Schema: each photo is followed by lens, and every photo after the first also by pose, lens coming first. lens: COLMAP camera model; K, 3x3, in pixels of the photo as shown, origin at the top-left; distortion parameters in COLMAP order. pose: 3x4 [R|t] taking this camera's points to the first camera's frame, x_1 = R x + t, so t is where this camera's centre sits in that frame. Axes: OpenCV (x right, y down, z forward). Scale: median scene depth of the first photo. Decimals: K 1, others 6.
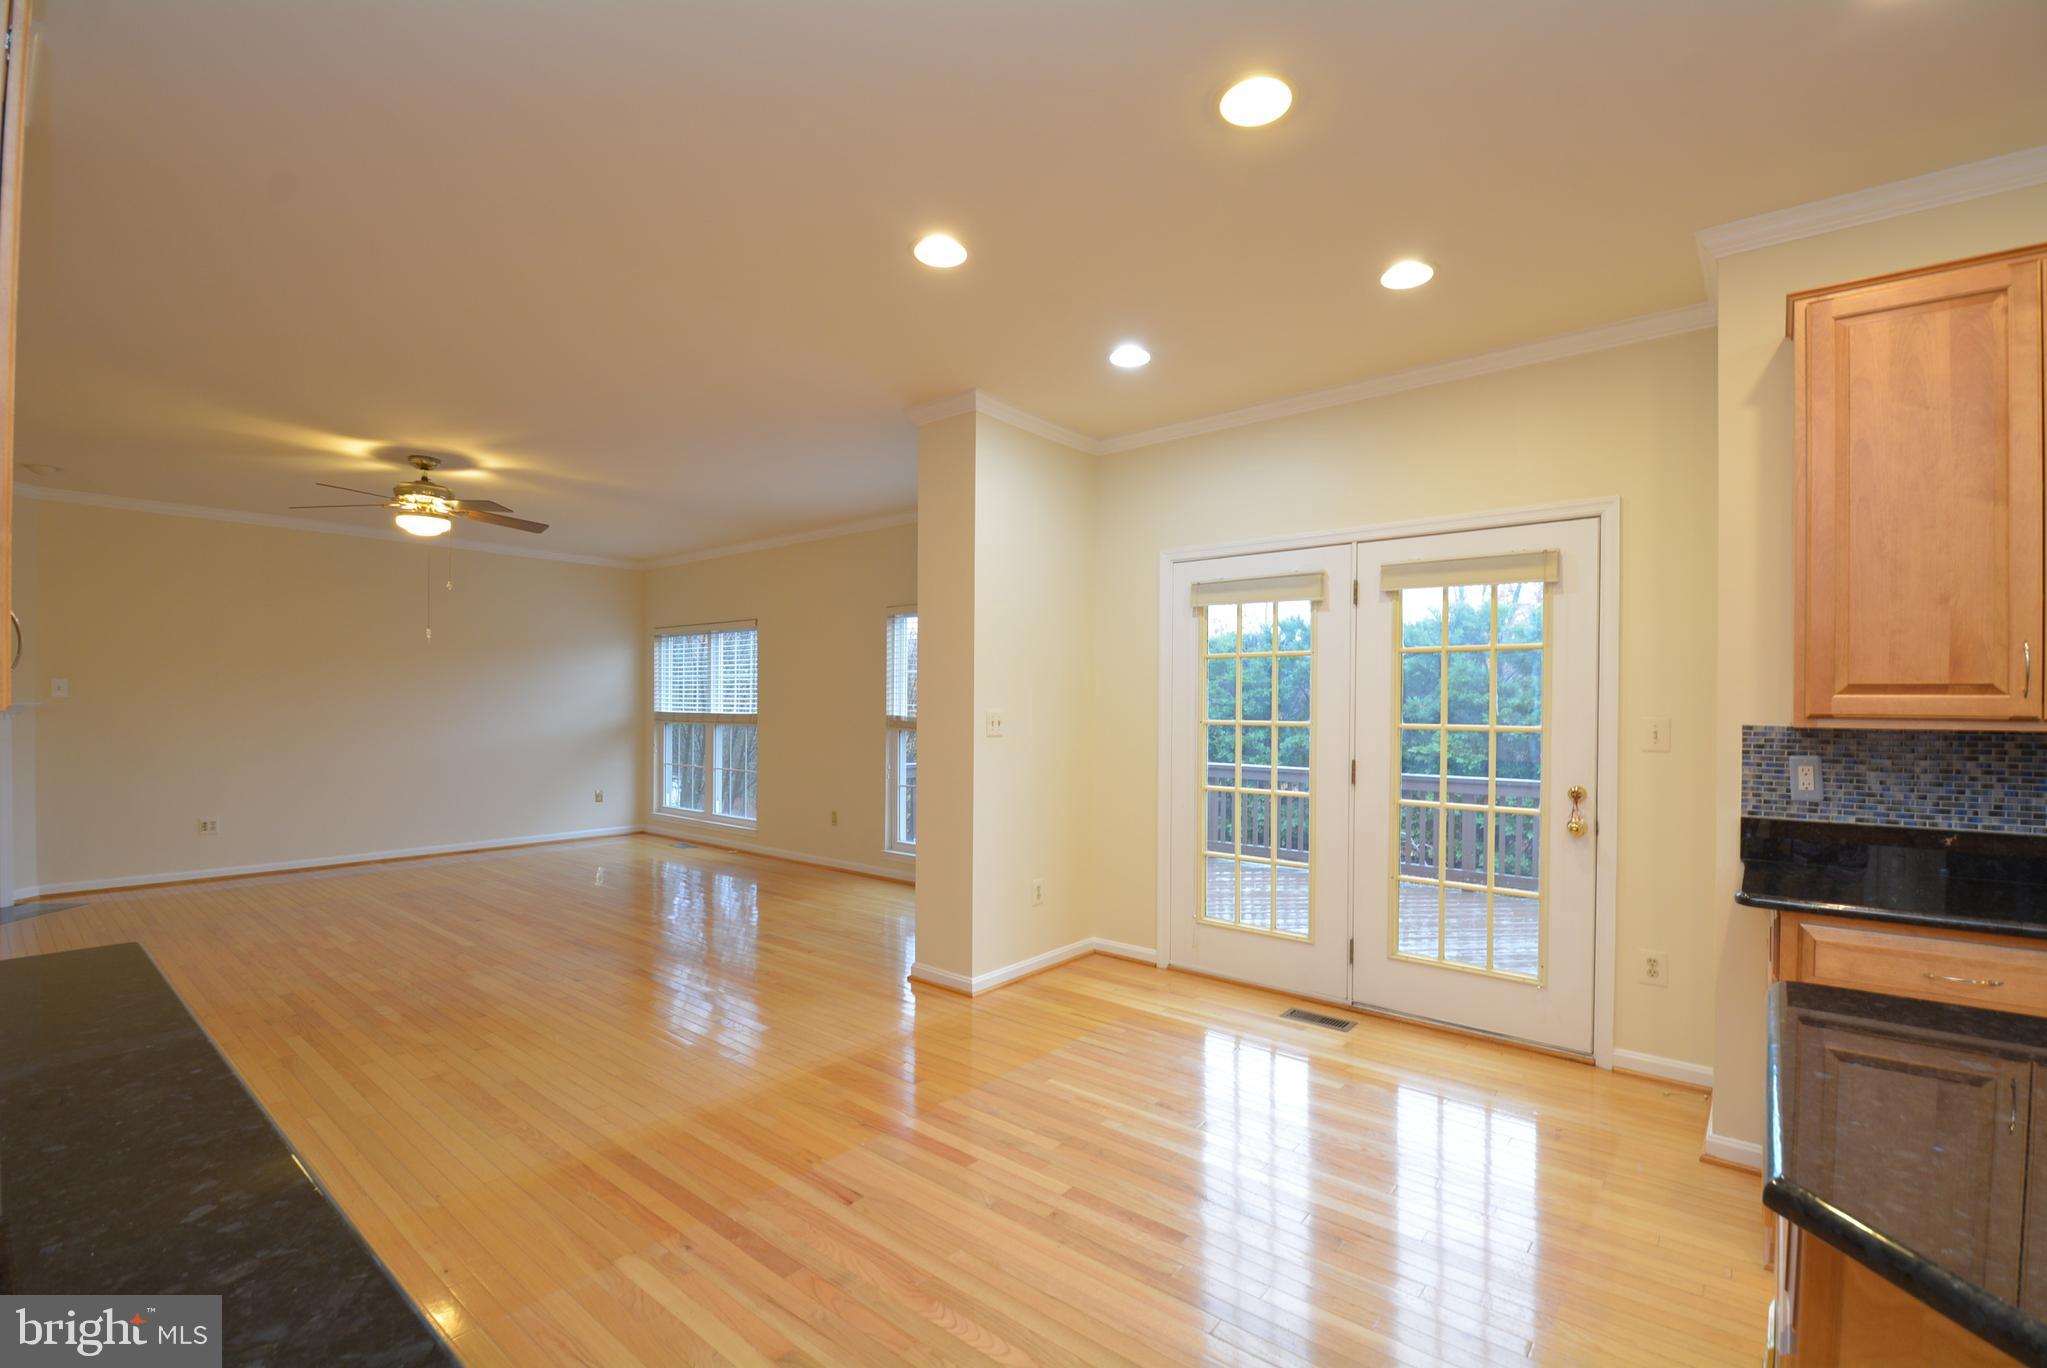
lens RADIAL K [[896.2, 0, 1048.7], [0, 896.2, 708.2], [0, 0, 1]] dist [0.021417, -0.023592]
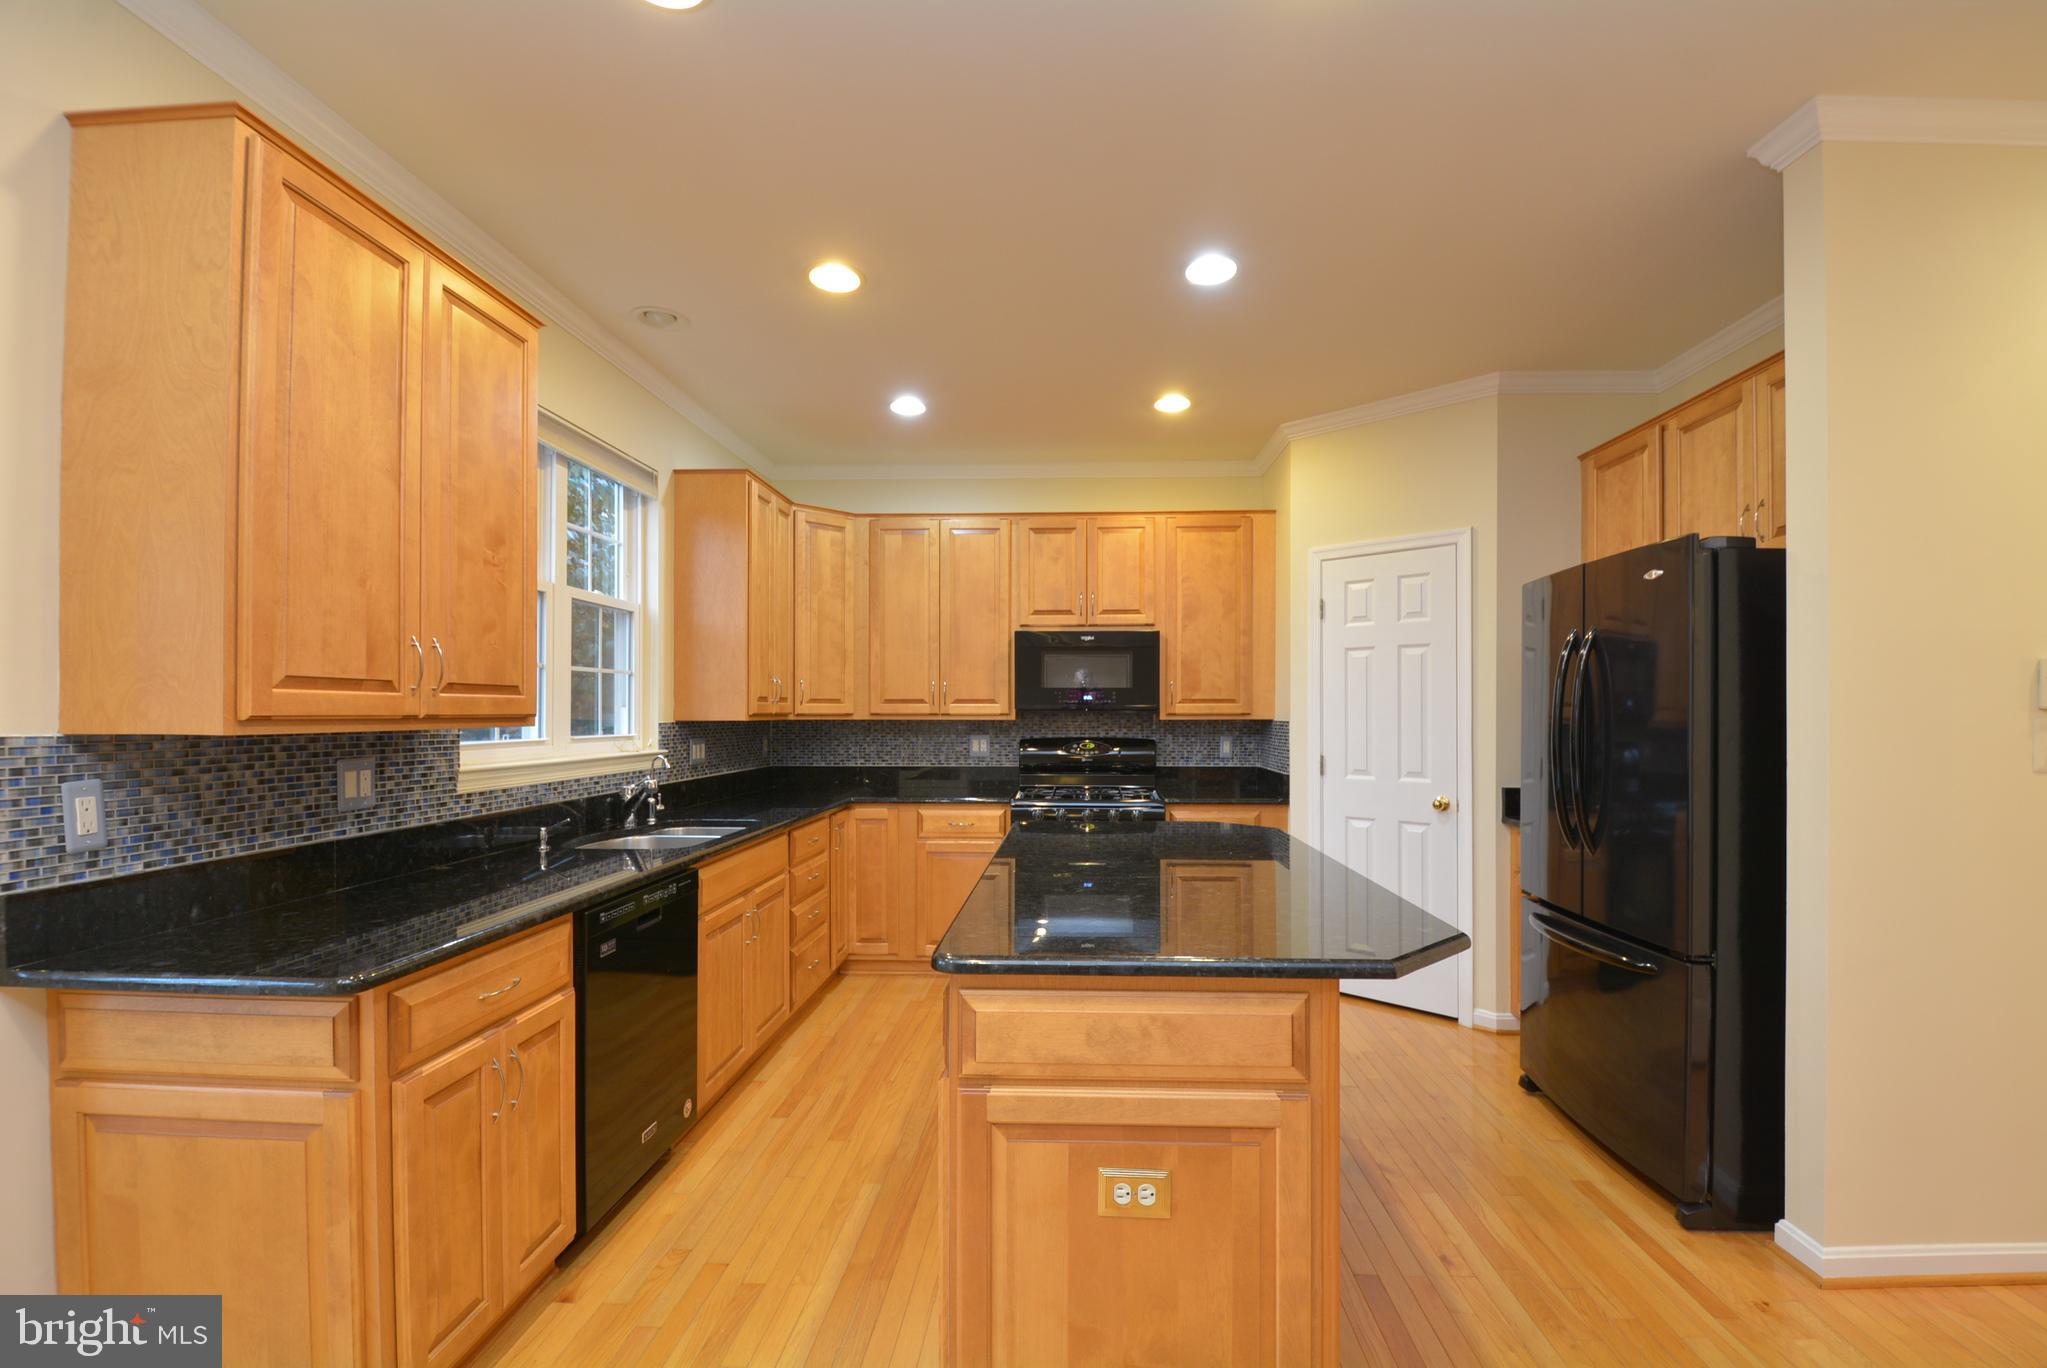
lens RADIAL K [[896.2, 0, 1048.7], [0, 896.2, 708.2], [0, 0, 1]] dist [0.021417, -0.023592]
pose [[-0.594027, -0.004135, 0.804435, -0.080859], [-0.002136, 0.999991, 0.003563, -0.002843], [-0.804443, 0.000399, -0.594030, 0.831789]]
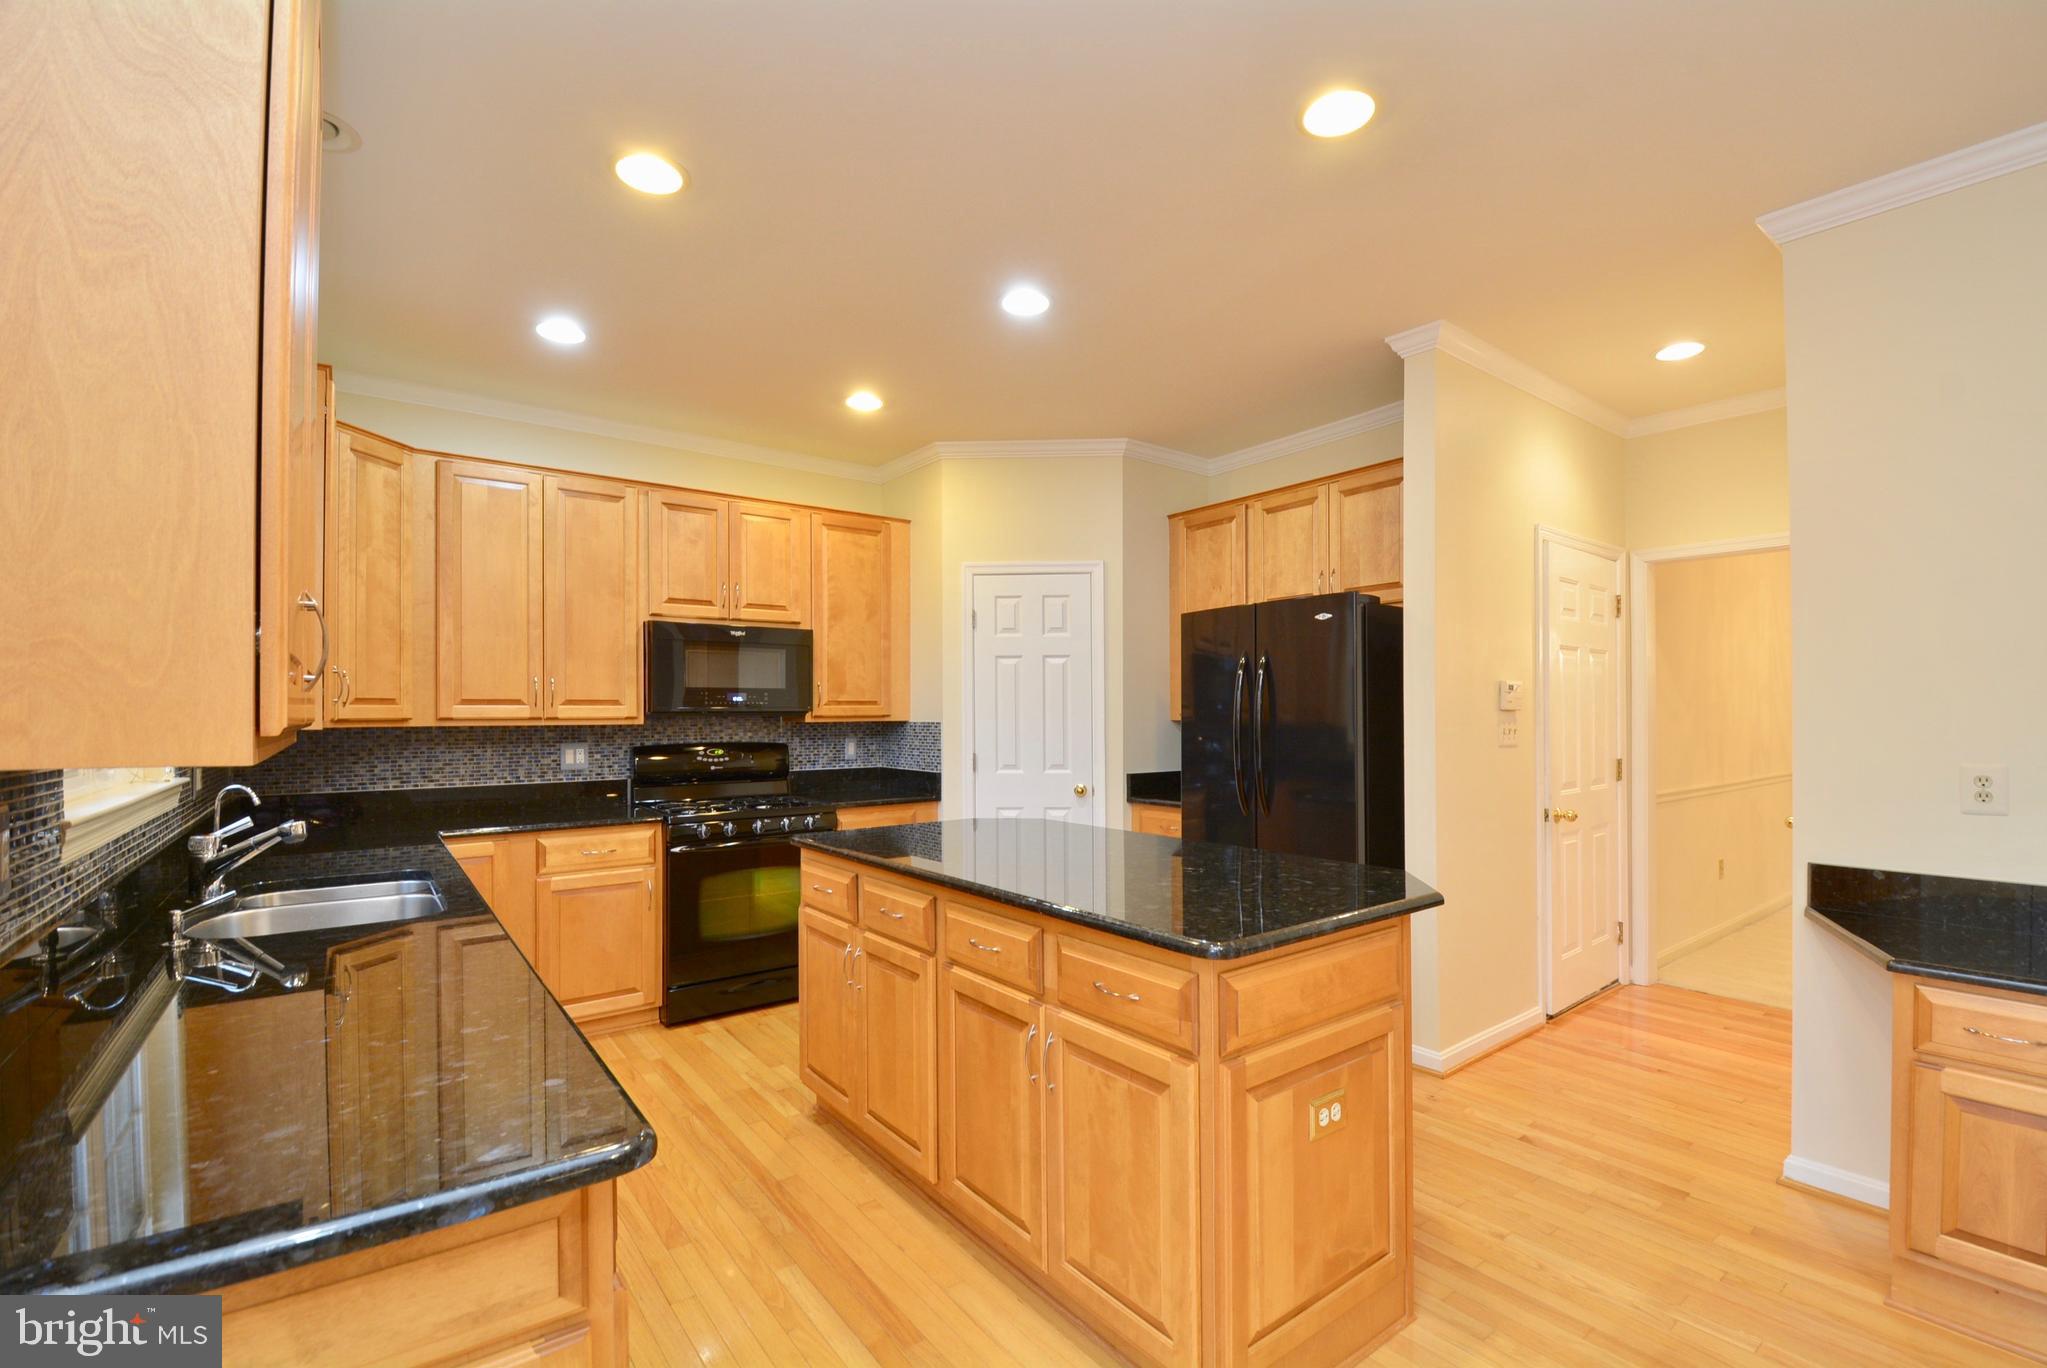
lens RADIAL K [[896.2, 0, 1048.7], [0, 896.2, 708.2], [0, 0, 1]] dist [0.021417, -0.023592]
pose [[-0.972518, -0.002687, 0.232814, 0.405359], [-0.002664, 0.999996, 0.000412, -0.002949], [-0.232814, -0.000220, -0.972521, 1.175449]]
